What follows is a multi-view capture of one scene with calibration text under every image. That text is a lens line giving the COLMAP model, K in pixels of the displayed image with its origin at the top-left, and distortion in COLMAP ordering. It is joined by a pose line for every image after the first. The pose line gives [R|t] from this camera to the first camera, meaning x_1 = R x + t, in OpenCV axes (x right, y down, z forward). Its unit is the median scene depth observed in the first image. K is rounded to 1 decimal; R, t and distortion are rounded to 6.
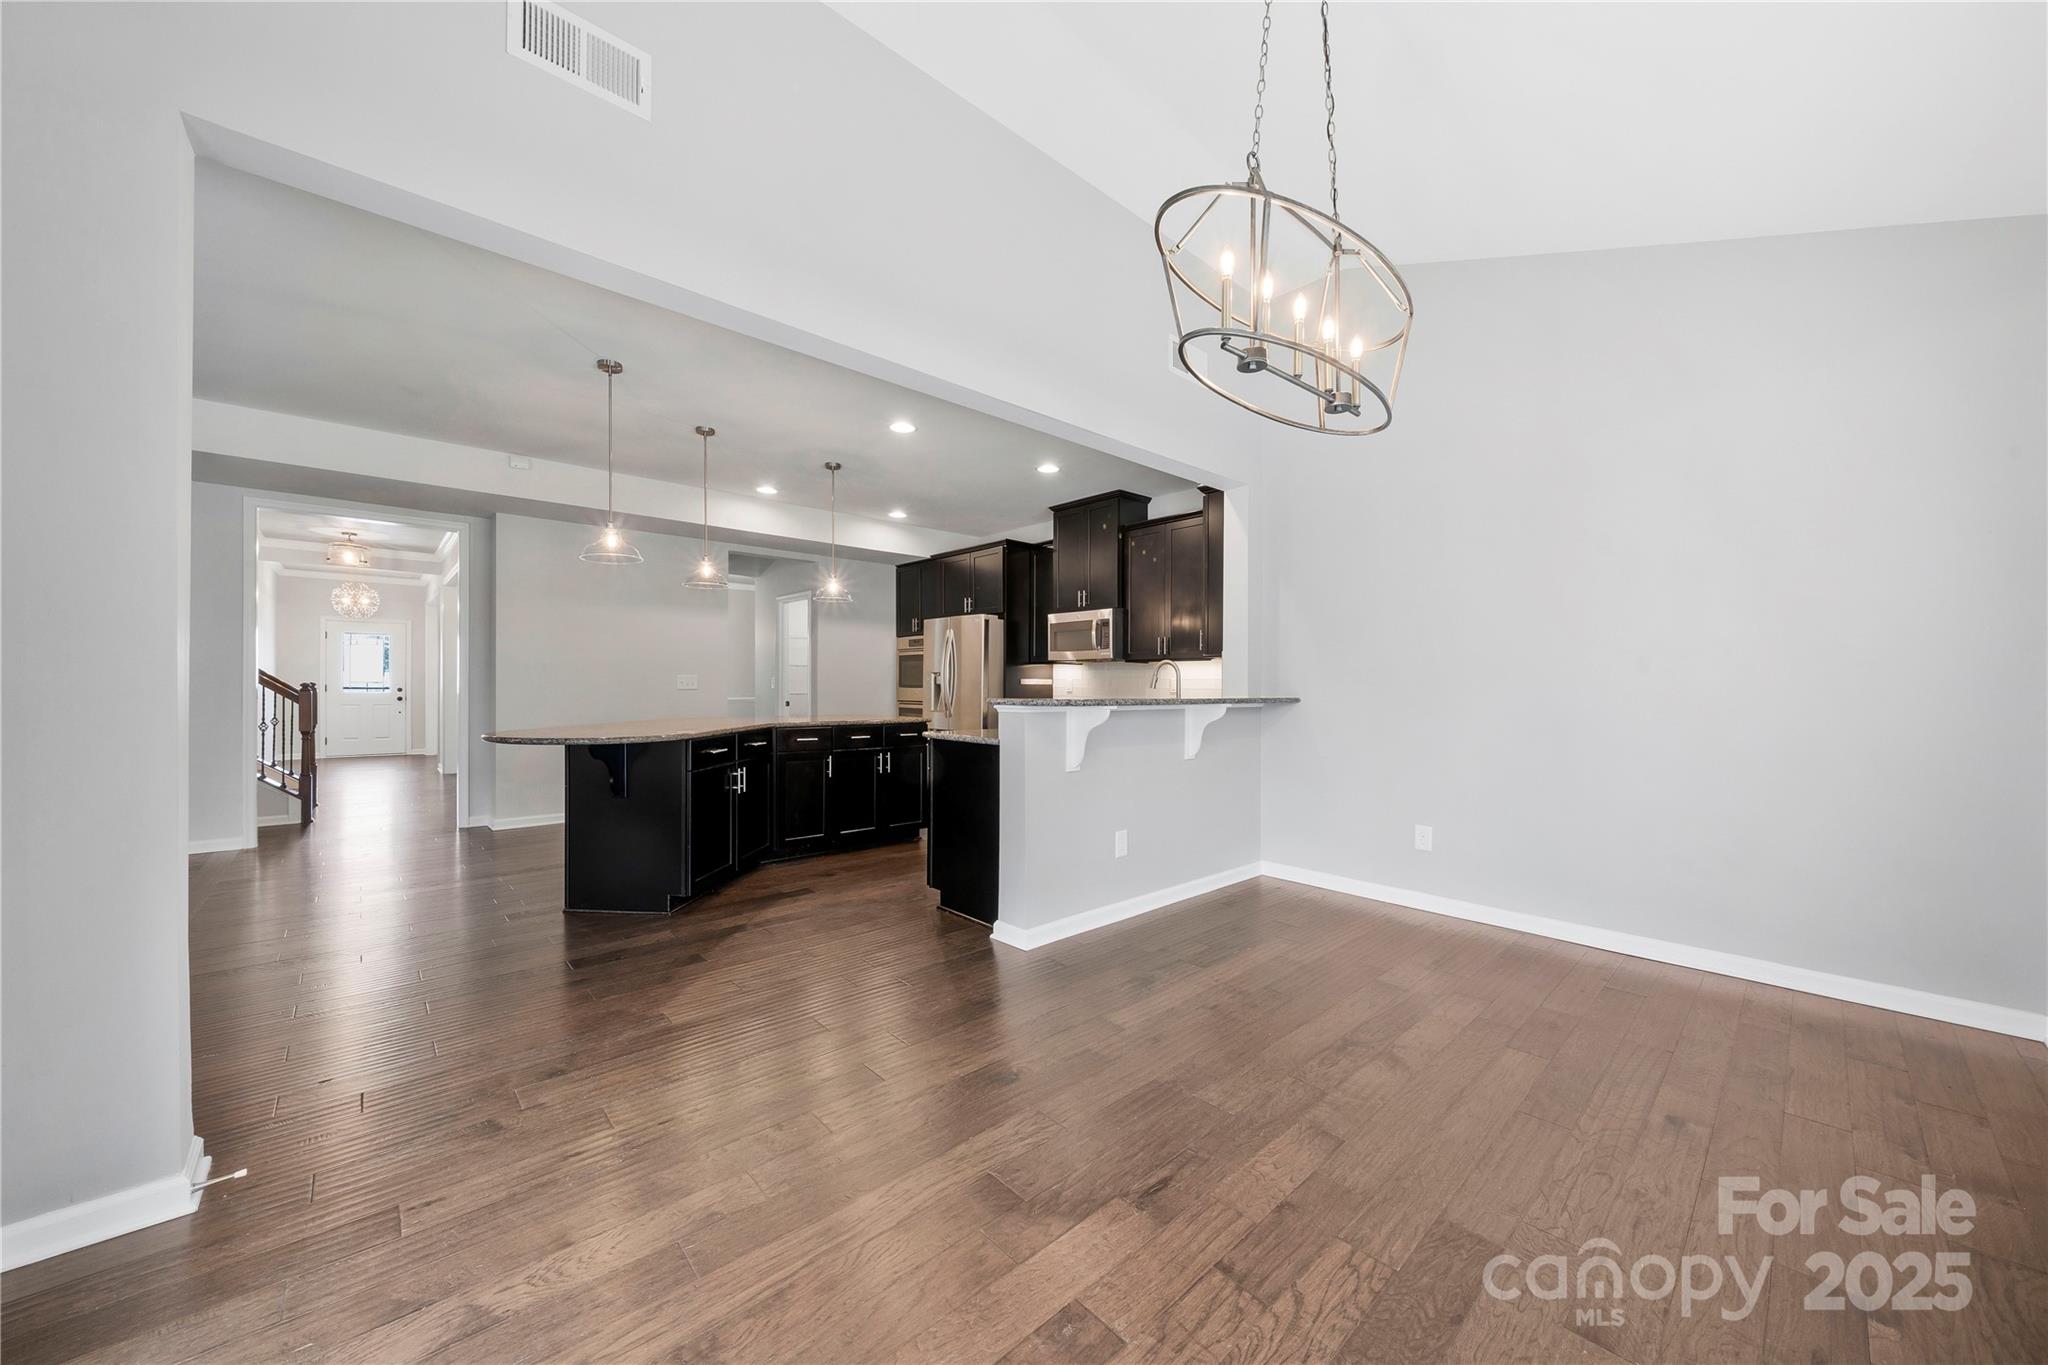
lens RADIAL K [[717.7, 0, 1024.0], [0, 717.7, 682.5], [0, 0, 1]] dist [-0.000154, -0.000103]
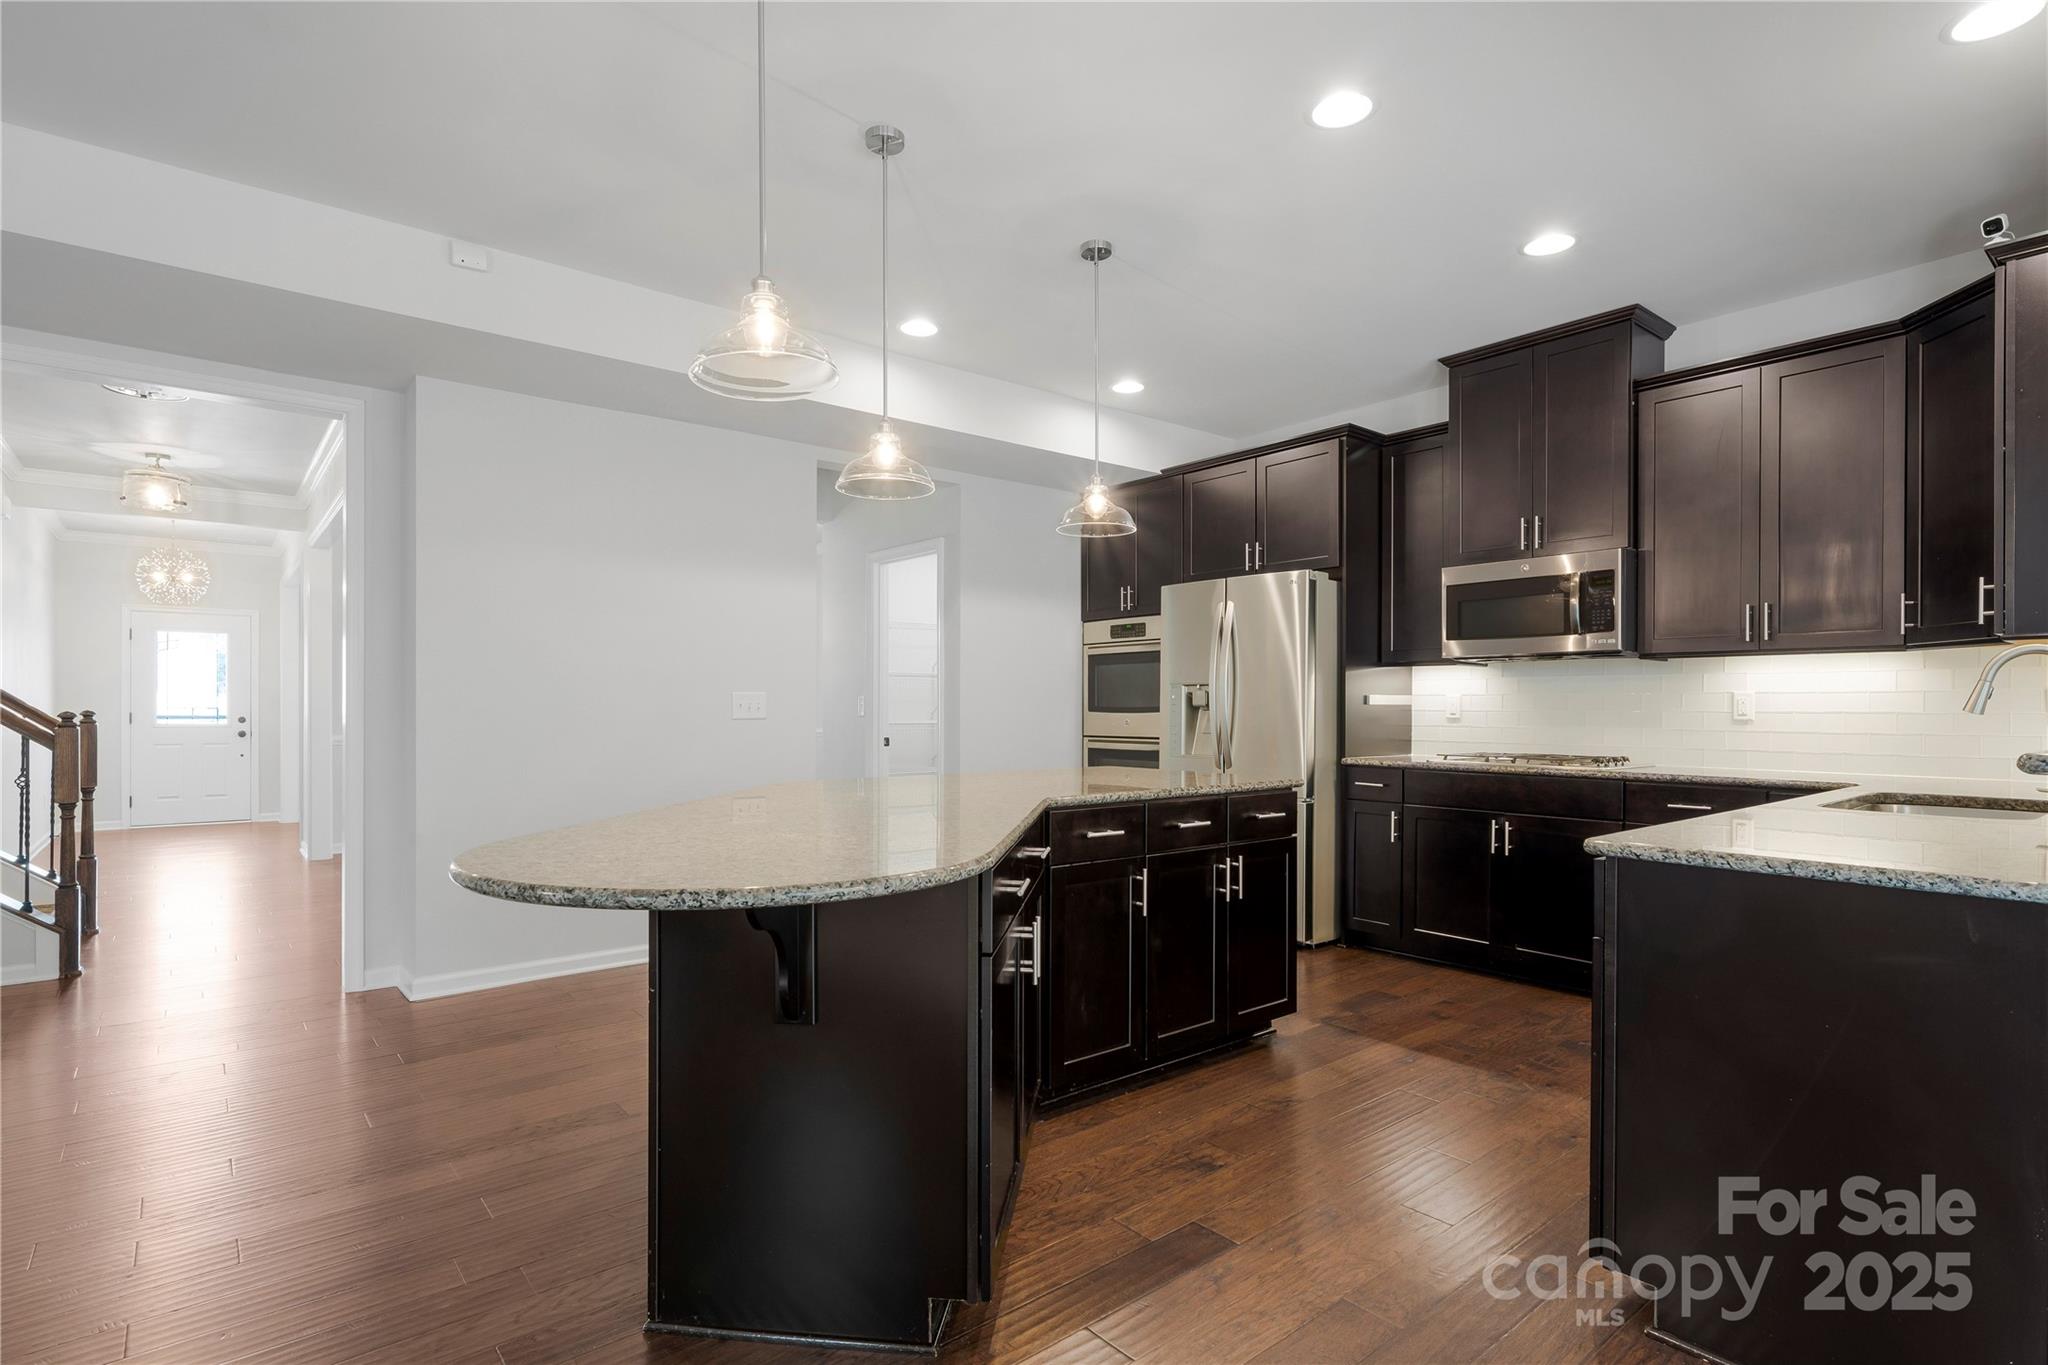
lens RADIAL K [[1022.9, 0, 1020.2], [0, 1022.9, 692.2], [0, 0, 1]] dist [0.005136, 0.001432]
pose [[0.997586, -0.007857, -0.068999, -0.208033], [0.007222, 0.999929, -0.009455, -0.001513], [0.069069, 0.008934, 0.997572, 0.244946]]
